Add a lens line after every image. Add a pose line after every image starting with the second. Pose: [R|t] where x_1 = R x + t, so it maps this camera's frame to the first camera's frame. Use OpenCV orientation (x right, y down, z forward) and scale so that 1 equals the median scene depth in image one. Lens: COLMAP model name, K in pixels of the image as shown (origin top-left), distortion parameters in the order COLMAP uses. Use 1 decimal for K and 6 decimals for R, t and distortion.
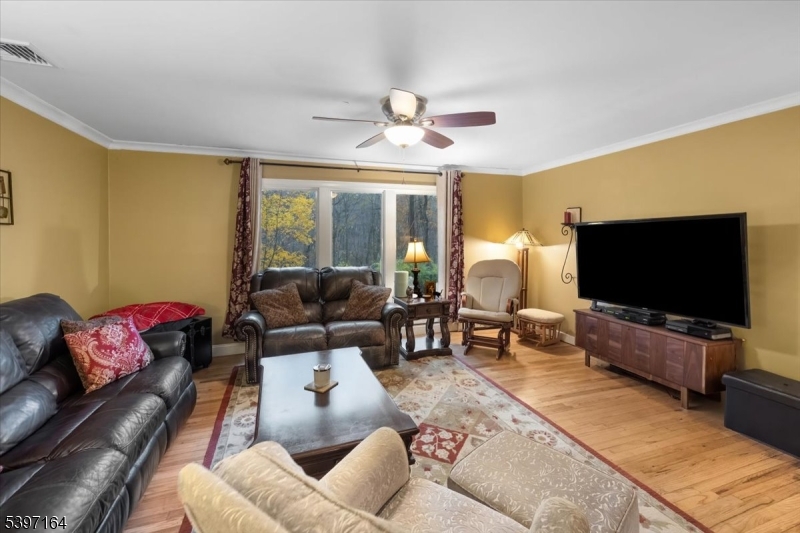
lens RADIAL K [[343.8, 0, 400.7], [0, 343.8, 236.5], [0, 0, 1]] dist [-0.000175, -0.000200]
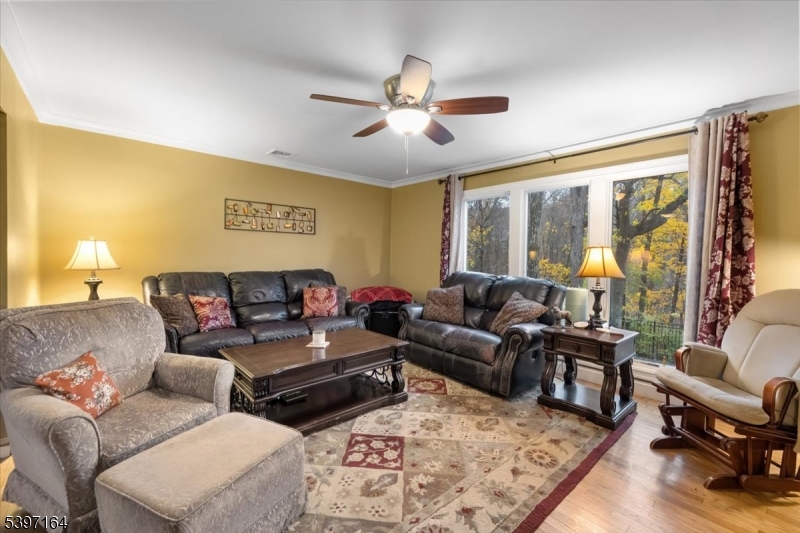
lens RADIAL K [[338.0, 0, 394.2], [0, 338.0, 256.1], [0, 0, 1]] dist [-0.000247, -0.000036]
pose [[0.367585, 0.016542, -0.929843, 0.561673], [-0.024885, 0.999659, 0.007947, 0.040640], [0.929657, 0.020218, 0.367871, 0.415355]]
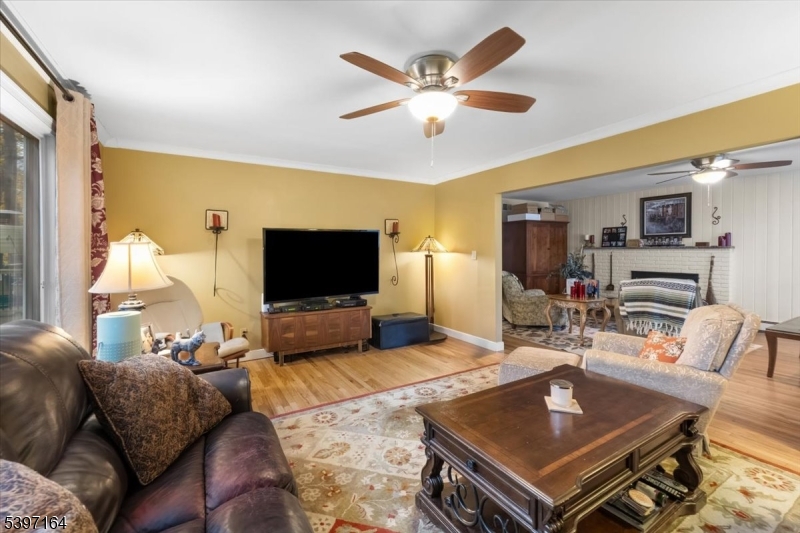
lens RADIAL K [[338.0, 0, 394.2], [0, 338.0, 256.1], [0, 0, 1]] dist [-0.000247, -0.000036]
pose [[-0.195604, -0.008649, 0.980645, -0.496795], [0.004986, 0.999939, 0.009814, 0.033304], [-0.980670, 0.006809, -0.195549, 0.817634]]
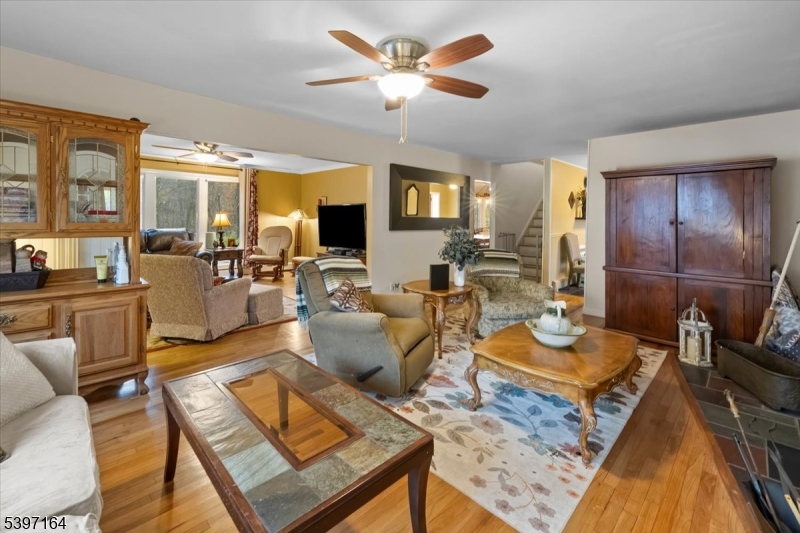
lens RADIAL K [[343.8, 0, 400.7], [0, 343.8, 236.5], [0, 0, 1]] dist [-0.000175, -0.000200]
pose [[0.895623, 0.000806, 0.444813, 0.087240], [-0.024855, 0.998527, 0.048236, 0.026798], [-0.444119, -0.054257, 0.894323, -0.838607]]
